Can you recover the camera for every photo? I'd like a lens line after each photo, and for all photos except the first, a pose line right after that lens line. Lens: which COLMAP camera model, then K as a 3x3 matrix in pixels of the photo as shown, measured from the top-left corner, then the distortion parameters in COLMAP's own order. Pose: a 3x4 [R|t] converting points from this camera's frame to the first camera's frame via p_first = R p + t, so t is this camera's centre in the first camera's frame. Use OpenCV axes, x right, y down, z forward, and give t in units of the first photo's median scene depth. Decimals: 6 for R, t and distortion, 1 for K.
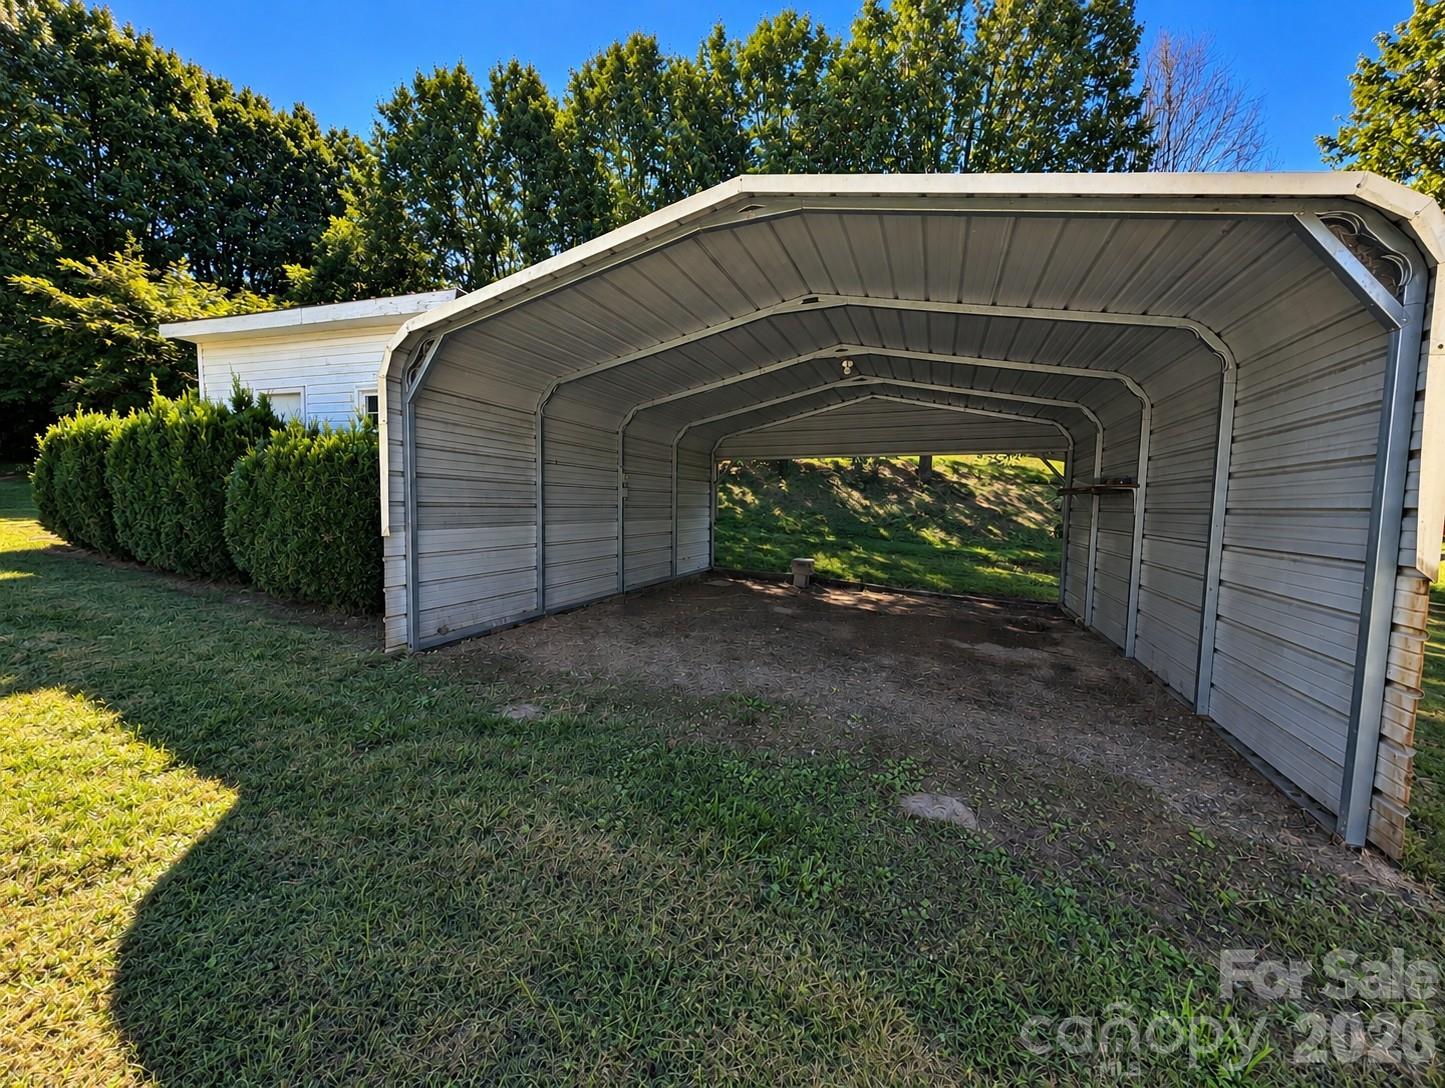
lens RADIAL K [[560.2, 0, 725.5], [0, 560.2, 538.0], [0, 0, 1]] dist [-0.001053, 0.000103]
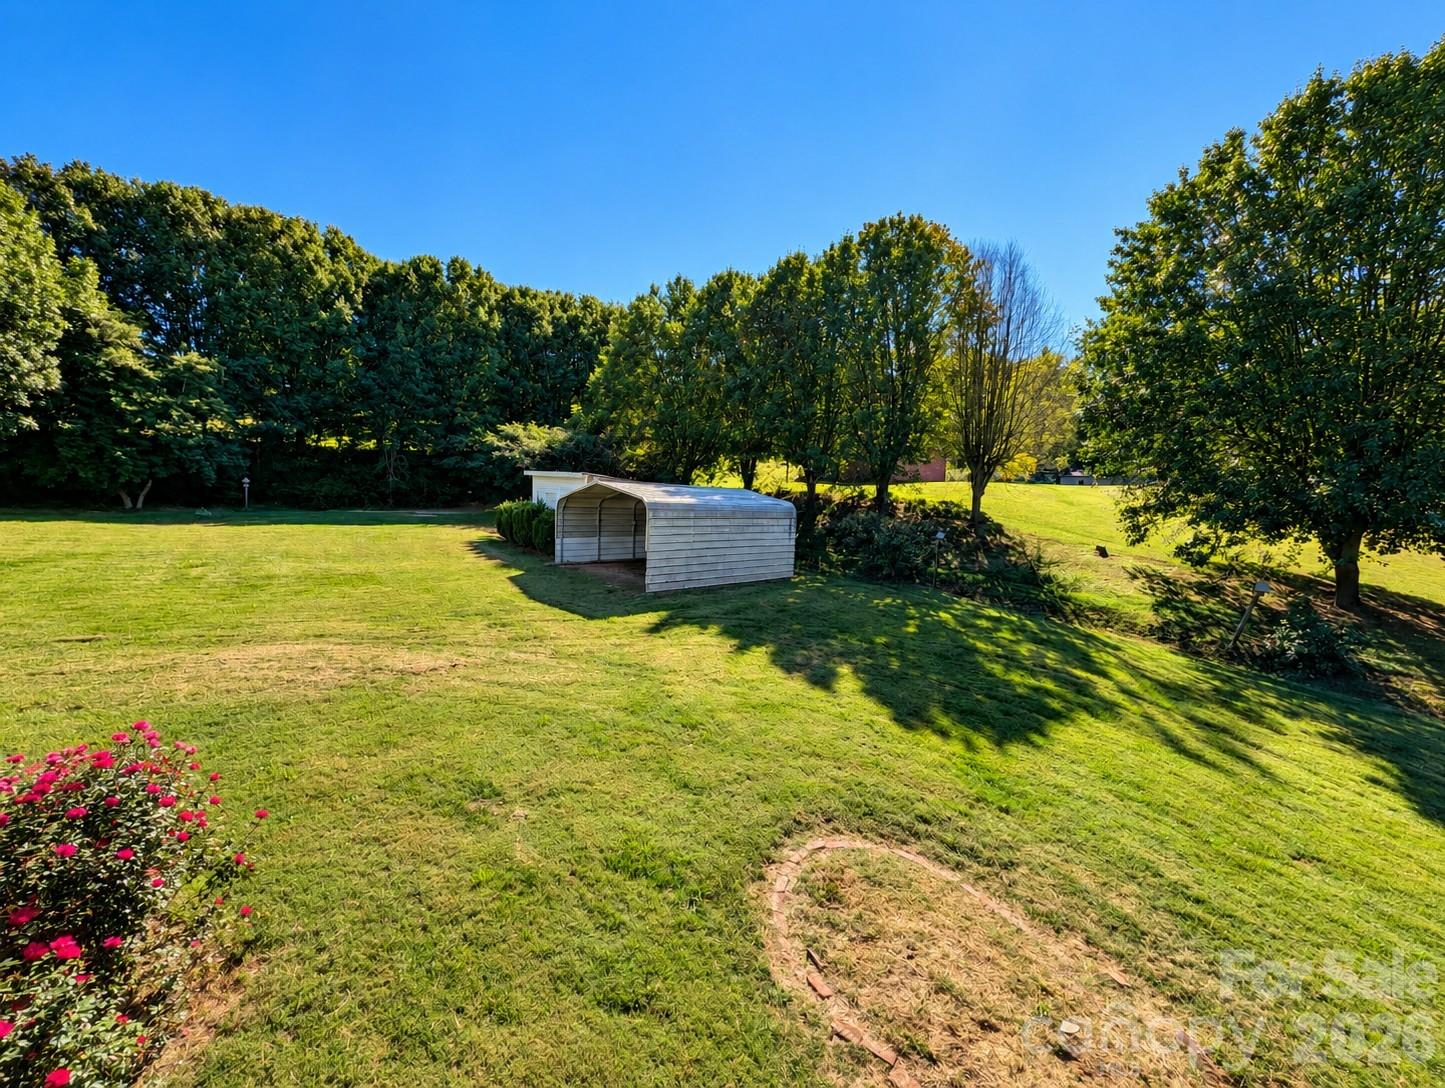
lens RADIAL K [[560.2, 0, 725.1], [0, 560.2, 544.0], [0, 0, 1]] dist [-0.001053, 0.000103]
pose [[0.898140, 0.028906, -0.438759, 1.829847], [-0.028108, 0.999570, 0.008315, -0.029777], [0.438811, 0.004865, 0.898566, -1.741796]]
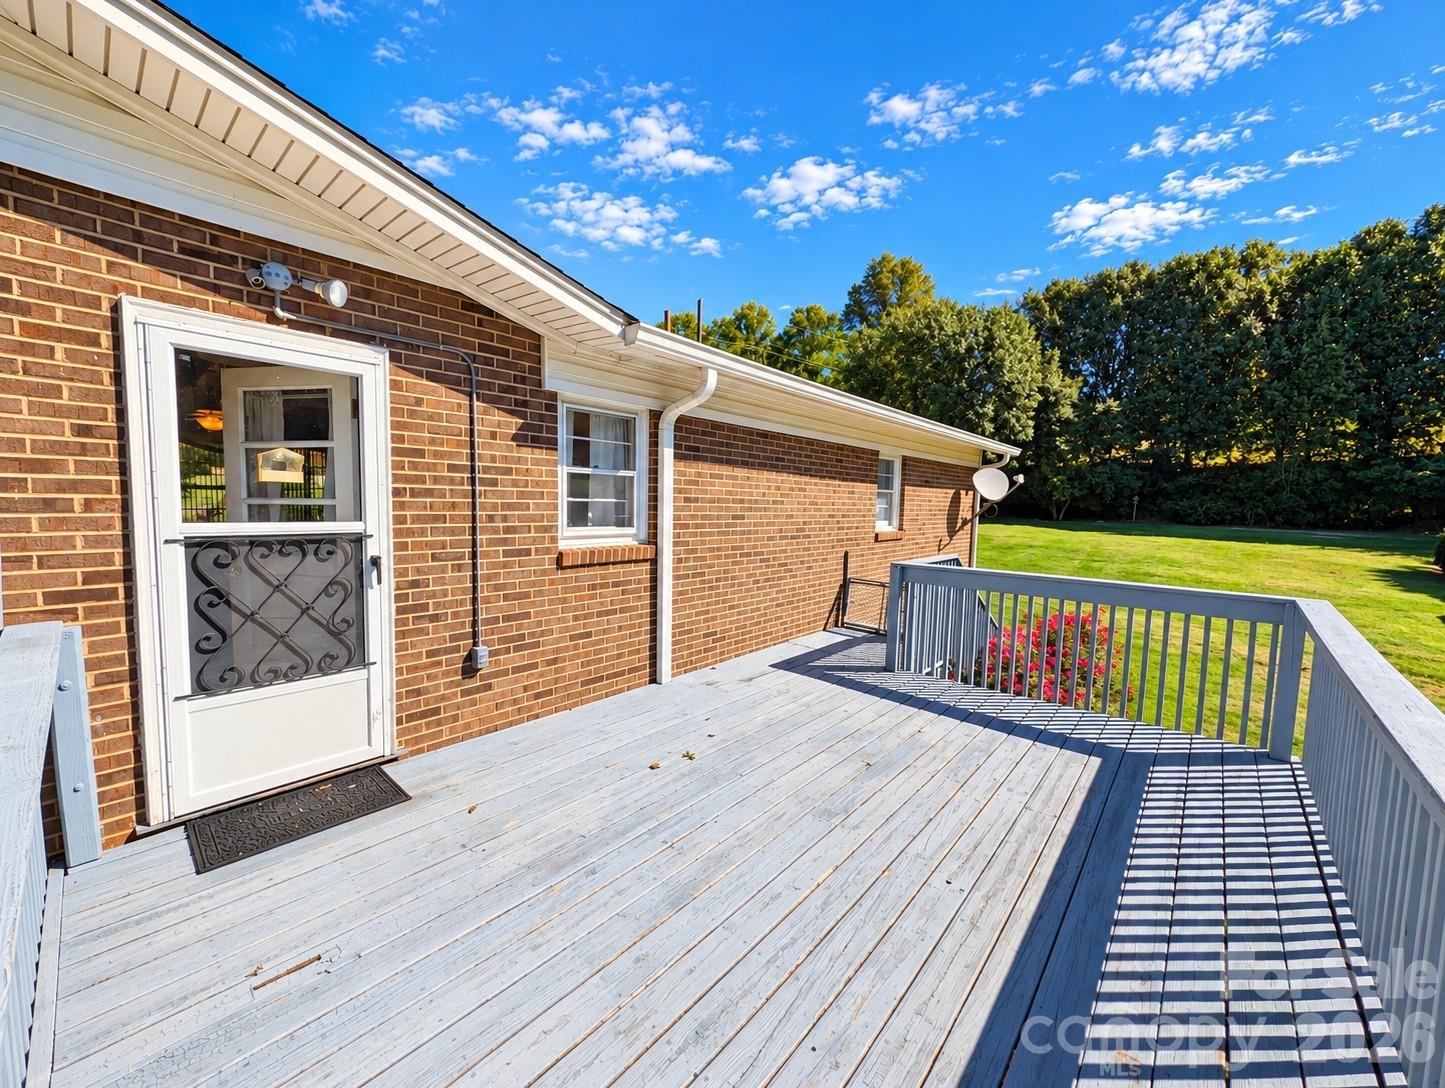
lens RADIAL K [[560.2, 0, 720.0], [0, 560.2, 541.4], [0, 0, 1]] dist [-0.001053, 0.000103]
pose [[-0.215749, 0.051478, -0.975091, 2.386782], [-0.099960, 0.992199, 0.074498, 0.006428], [0.971319, 0.113543, -0.208920, -2.038876]]
